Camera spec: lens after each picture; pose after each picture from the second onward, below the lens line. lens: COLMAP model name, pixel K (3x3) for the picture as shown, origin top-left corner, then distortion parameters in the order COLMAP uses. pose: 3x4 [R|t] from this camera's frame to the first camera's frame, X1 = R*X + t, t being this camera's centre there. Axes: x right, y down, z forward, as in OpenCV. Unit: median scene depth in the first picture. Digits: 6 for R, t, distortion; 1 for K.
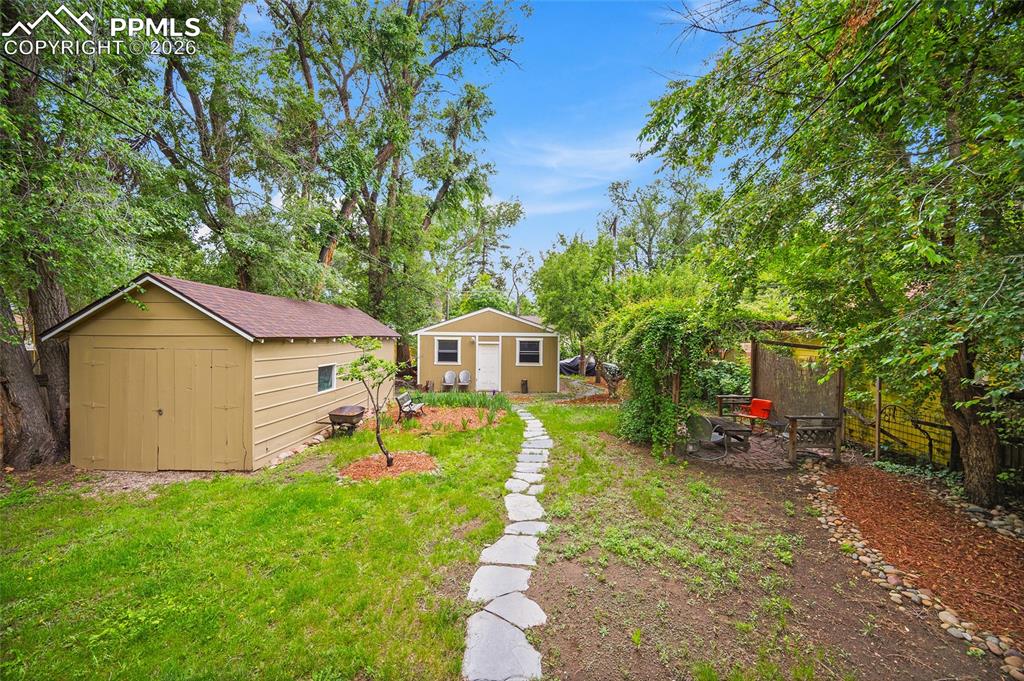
lens RADIAL K [[402.2, 0, 515.4], [0, 402.2, 343.4], [0, 0, 1]] dist [0.001578, 0.000095]
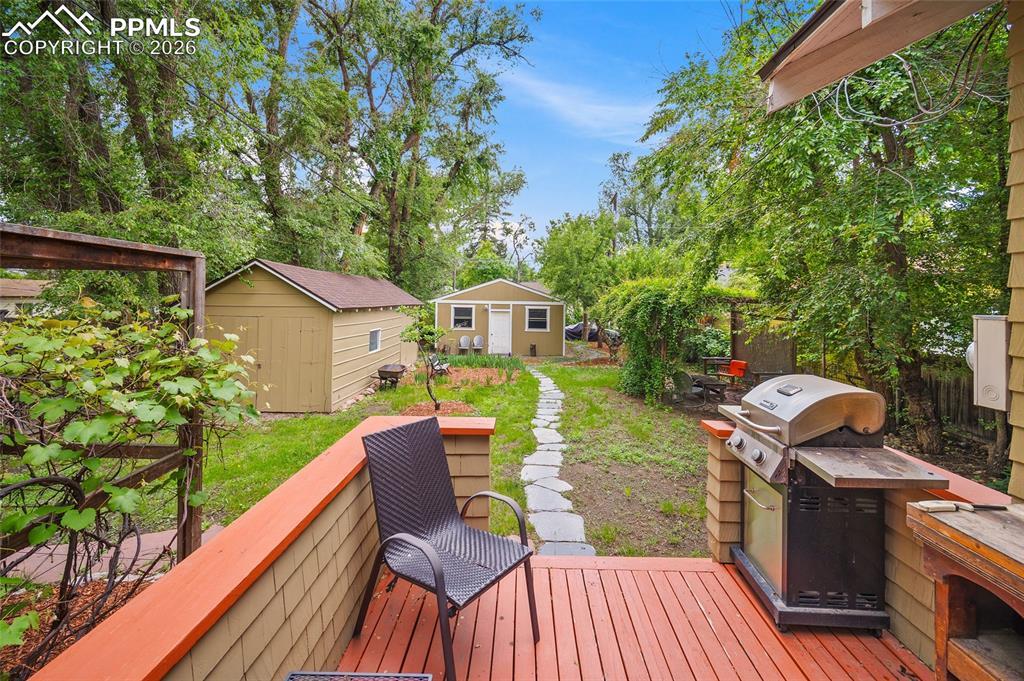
lens RADIAL K [[412.5, 0, 510.7], [0, 412.5, 297.4], [0, 0, 1]] dist [-0.001944, -0.000113]
pose [[0.999965, 0.004865, -0.006758, -0.054286], [-0.005046, 0.999621, -0.027047, -0.011370], [0.006624, 0.027080, 0.999611, -0.224136]]
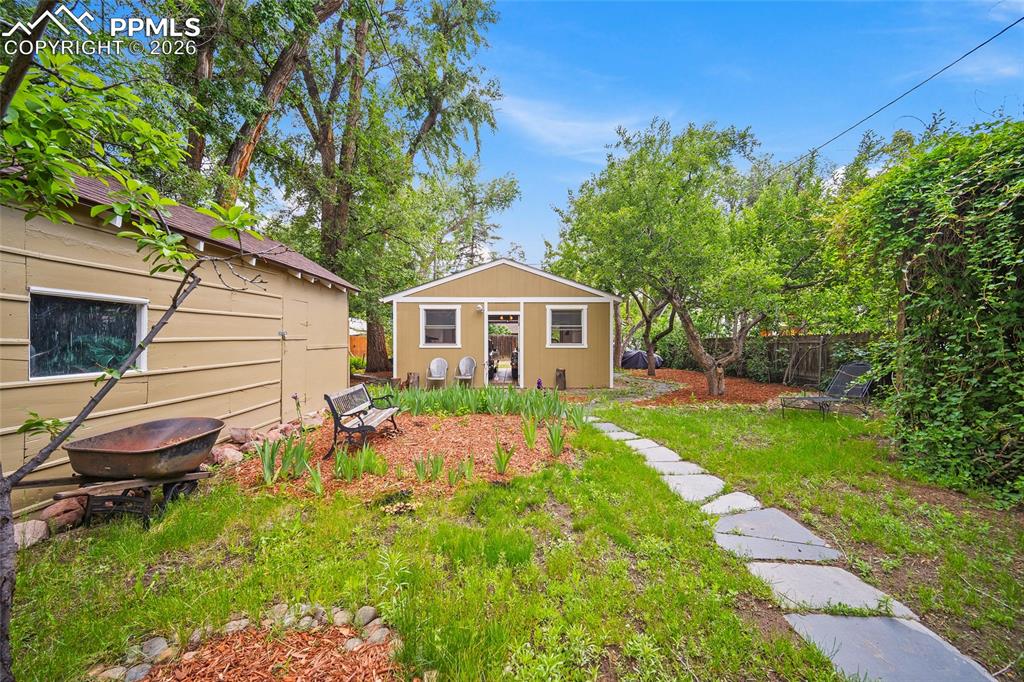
lens RADIAL K [[397.6, 0, 515.3], [0, 397.6, 342.9], [0, 0, 1]] dist [-0.001480, -0.000224]
pose [[0.999178, -0.012253, 0.038652, -0.128704], [0.012731, 0.999845, -0.012141, 0.095621], [-0.038498, 0.012623, 0.999179, 0.632104]]
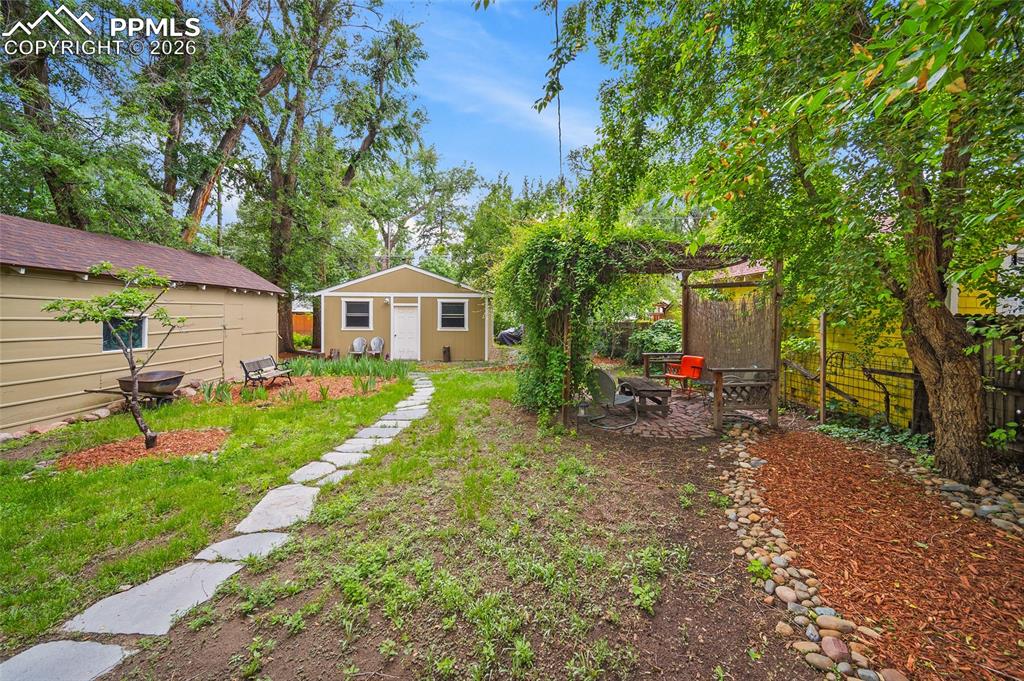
lens RADIAL K [[406.4, 0, 515.0], [0, 406.4, 319.6], [0, 0, 1]] dist [0.000112, -0.000157]
pose [[0.997544, -0.004986, 0.069862, 0.188451], [0.005593, 0.999948, -0.008497, 0.069114], [-0.069816, 0.008867, 0.997520, 0.192196]]
